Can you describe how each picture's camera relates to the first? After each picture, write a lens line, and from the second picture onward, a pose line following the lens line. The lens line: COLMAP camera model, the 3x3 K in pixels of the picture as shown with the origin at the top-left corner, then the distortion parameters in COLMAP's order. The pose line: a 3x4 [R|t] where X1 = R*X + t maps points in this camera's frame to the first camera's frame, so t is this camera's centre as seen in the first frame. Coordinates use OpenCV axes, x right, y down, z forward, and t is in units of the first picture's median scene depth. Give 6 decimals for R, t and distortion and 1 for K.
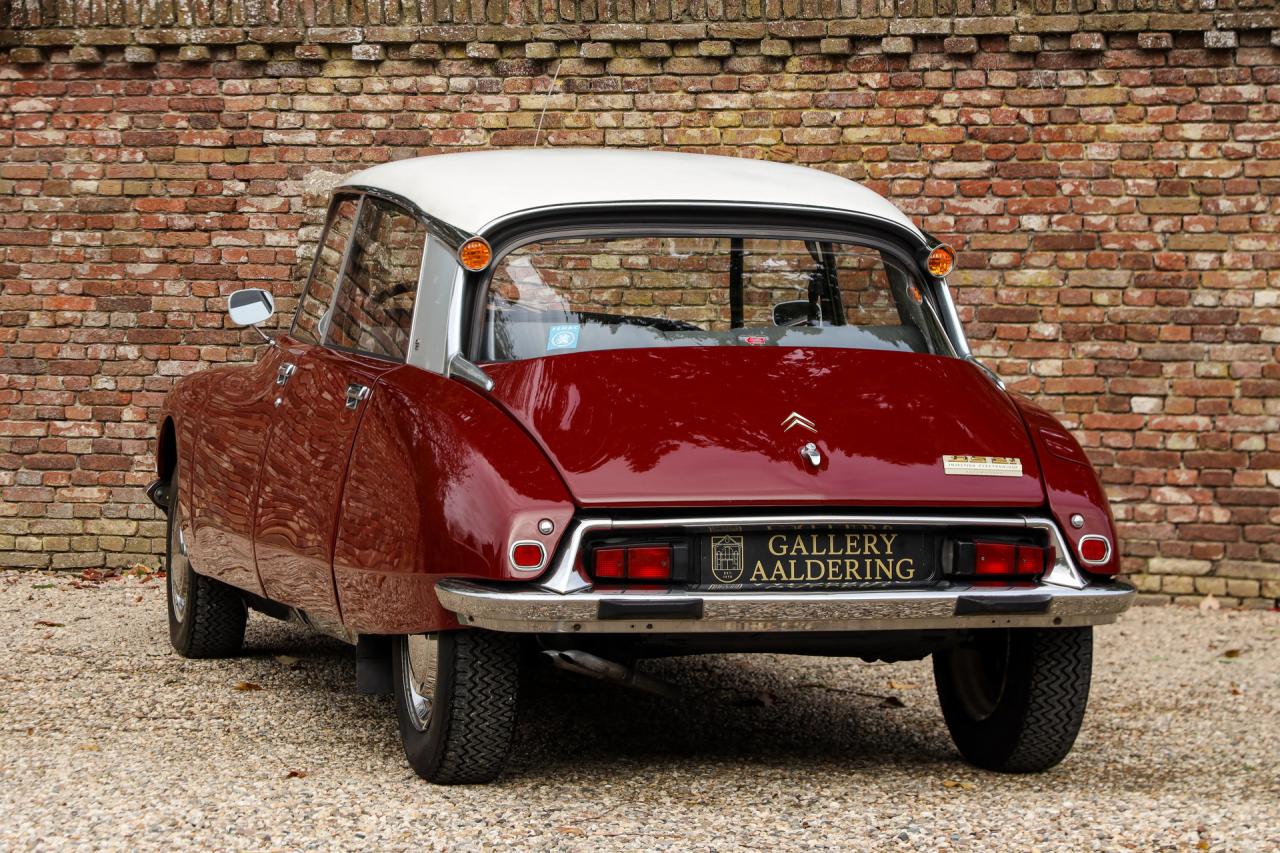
lens RADIAL K [[3459.0, 0, 642.0], [0, 3459.0, 496.0], [0, 0, 1]] dist [0.186224, -0.477718]
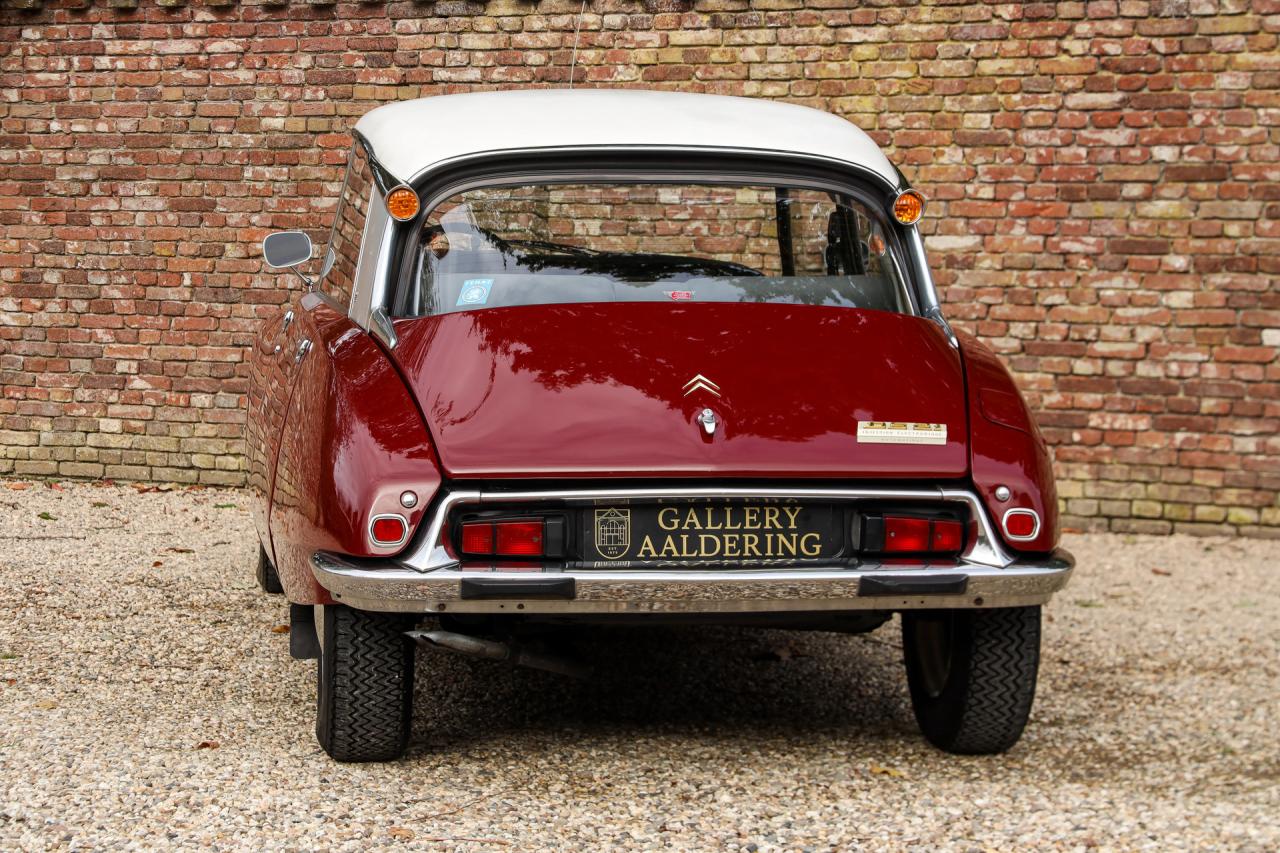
lens RADIAL K [[3044.2, 0, 649.7], [0, 3044.2, 478.0], [0, 0, 1]] dist [0.188886, -0.335721]
pose [[0.991223, 0.007975, -0.131962, 0.081461], [-0.003795, 0.999484, 0.031898, -0.013144], [0.132148, -0.031117, 0.990741, 0.106470]]
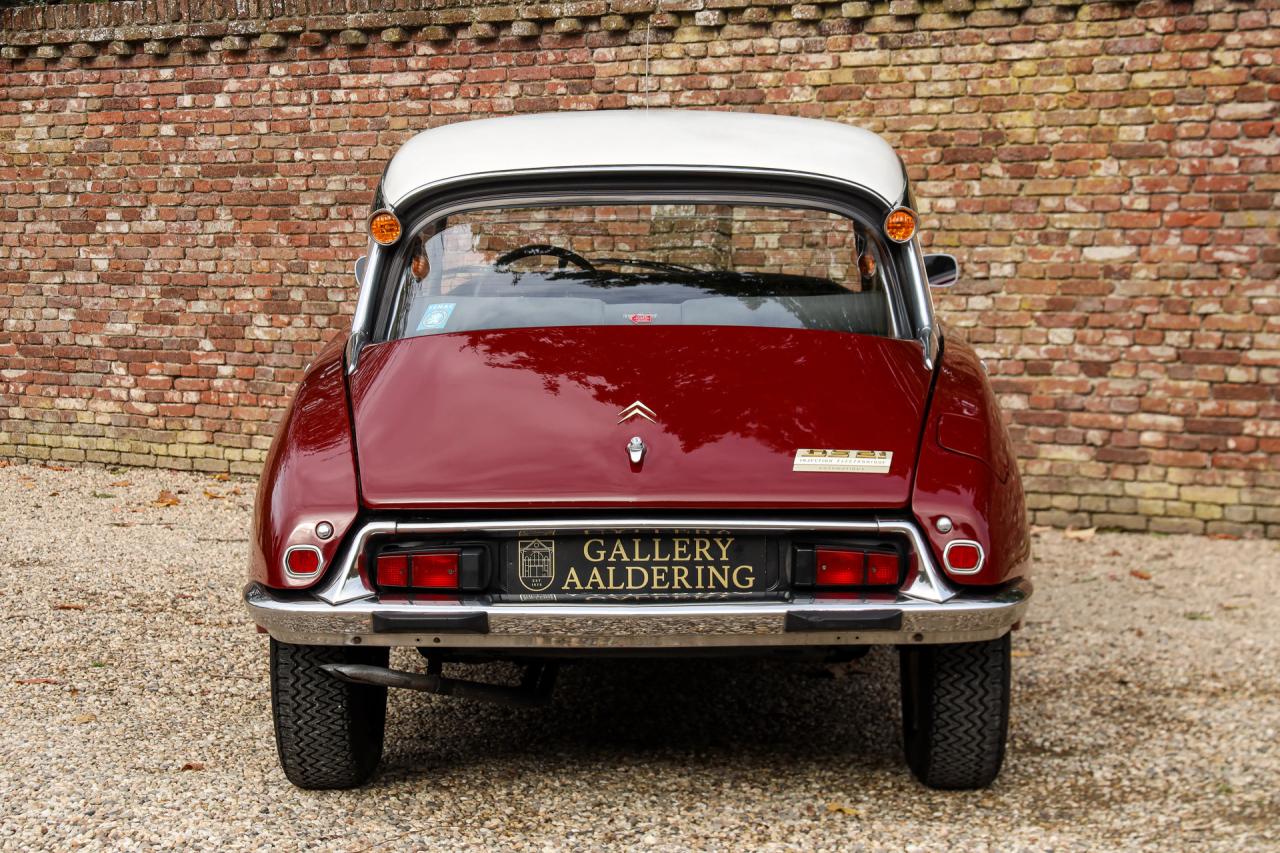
lens RADIAL K [[2715.8, 0, 650.9], [0, 2715.8, 472.4], [0, 0, 1]] dist [0.165627, -0.129402]
pose [[0.962278, 0.008503, -0.271934, 0.141318], [0.001474, 0.999334, 0.036465, -0.018406], [0.272063, -0.035491, 0.961625, 0.182542]]
